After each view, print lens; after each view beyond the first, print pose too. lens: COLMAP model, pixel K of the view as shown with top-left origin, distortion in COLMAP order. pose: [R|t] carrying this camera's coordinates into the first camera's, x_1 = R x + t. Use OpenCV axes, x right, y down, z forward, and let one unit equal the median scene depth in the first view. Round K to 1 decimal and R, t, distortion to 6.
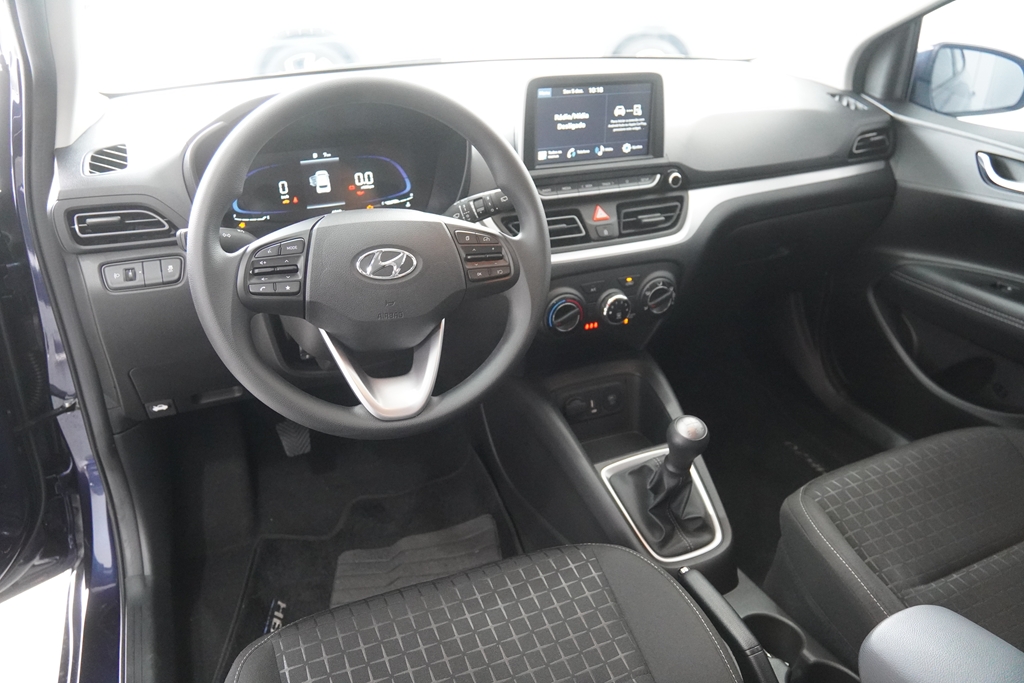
lens RADIAL K [[774.1, 0, 513.7], [0, 774.1, 324.3], [0, 0, 1]] dist [-0.149700, 0.127782]
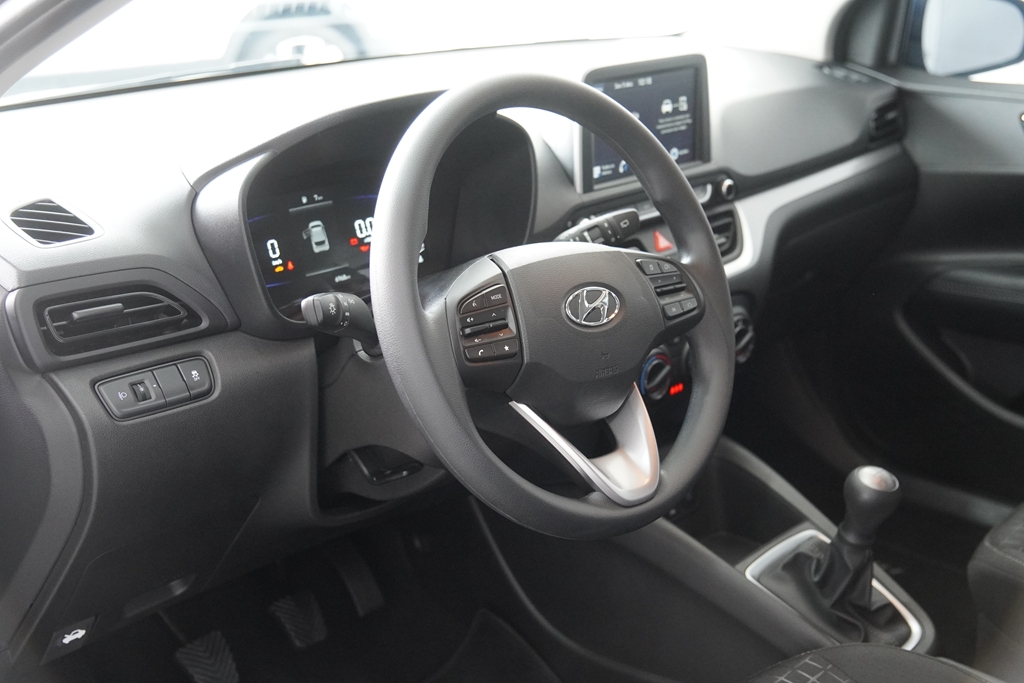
lens RADIAL K [[1319.5, 0, 512.0], [0, 1319.5, 341.5], [0, 0, 1]] dist [0.082961, 0.024830]
pose [[0.921757, -0.138090, 0.362347, -0.534624], [0.181594, 0.979364, -0.088715, 0.044639], [-0.342619, 0.147574, 0.927812, -0.157322]]
